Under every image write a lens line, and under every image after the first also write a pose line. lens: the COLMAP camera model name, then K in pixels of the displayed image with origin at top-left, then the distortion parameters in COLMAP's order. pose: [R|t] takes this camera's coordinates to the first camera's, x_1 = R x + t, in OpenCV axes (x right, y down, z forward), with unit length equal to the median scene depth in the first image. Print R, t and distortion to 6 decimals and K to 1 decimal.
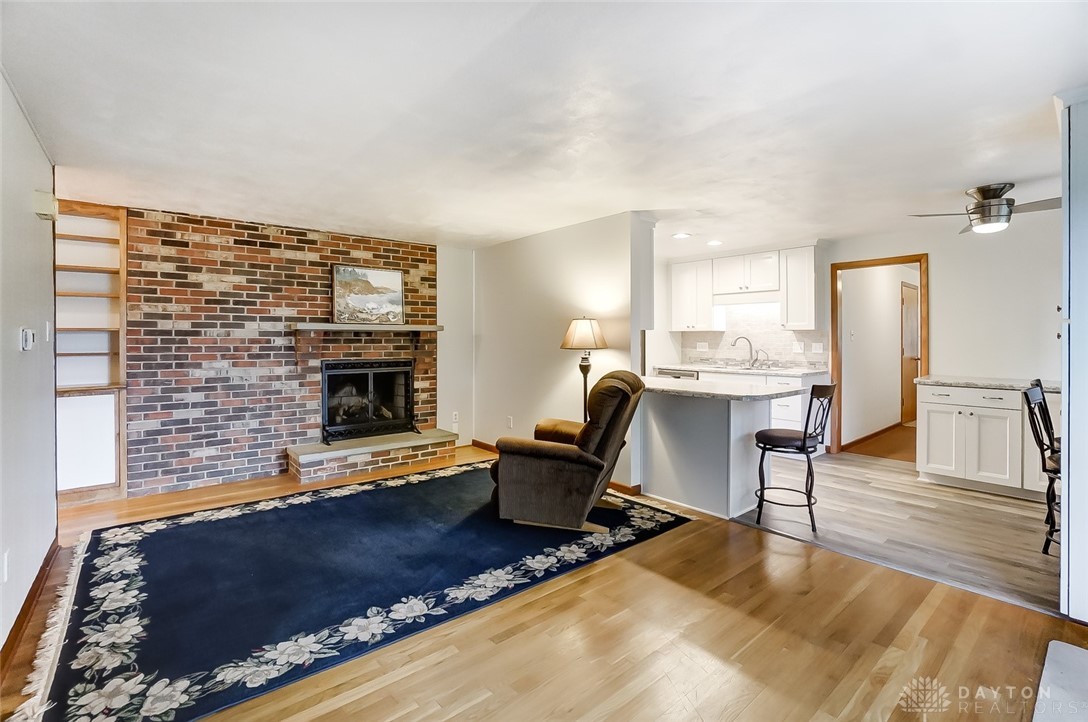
lens RADIAL K [[487.5, 0, 539.8], [0, 487.5, 332.7], [0, 0, 1]] dist [-0.056657, 0.015972]
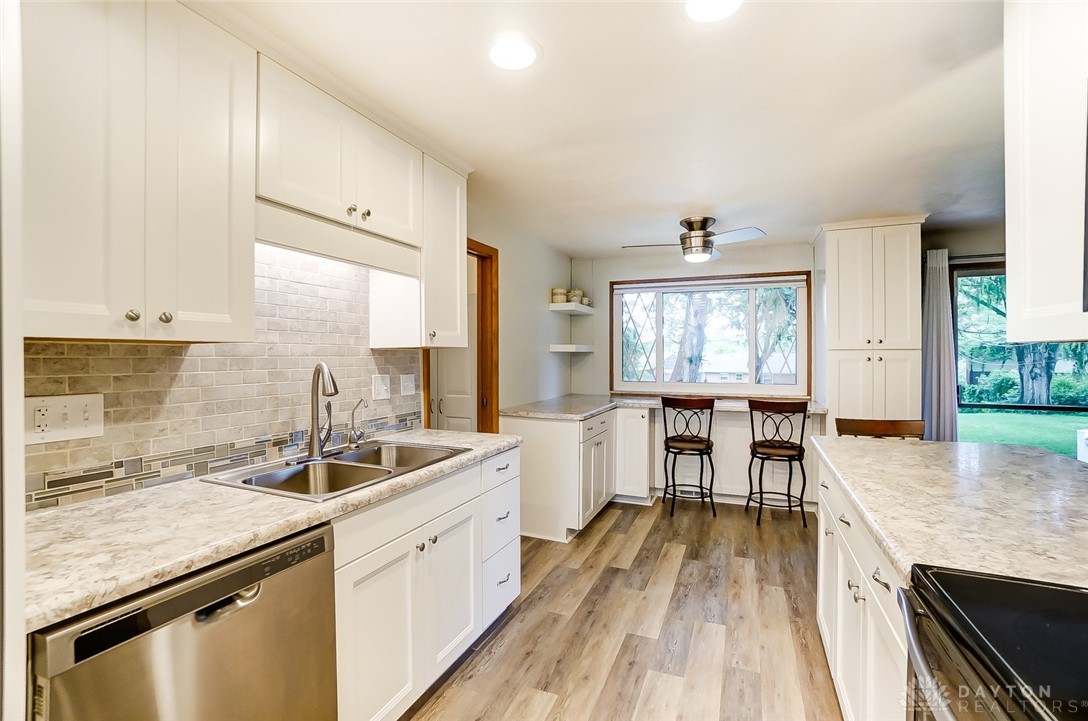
lens RADIAL K [[487.5, 0, 526.4], [0, 487.5, 359.2], [0, 0, 1]] dist [-0.056657, 0.015972]
pose [[-0.444631, -0.003254, 0.895708, 0.120509], [-0.001525, 0.999995, 0.002876, 0.005478], [-0.895712, -0.000087, -0.444634, 1.461441]]
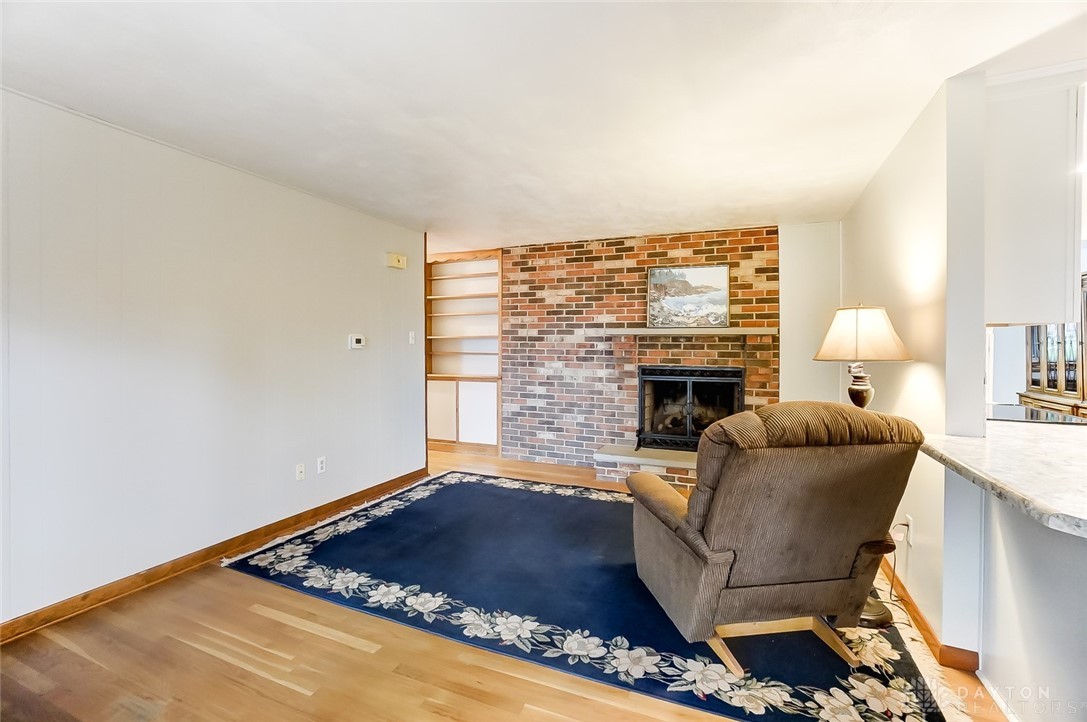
lens RADIAL K [[487.1, 0, 536.9], [0, 487.1, 348.2], [0, 0, 1]] dist [-0.056657, 0.015972]
pose [[0.449788, 0.008289, -0.893097, 0.409324], [0.003852, 0.999930, 0.011221, 0.010846], [0.893127, -0.008487, 0.449724, 0.409995]]
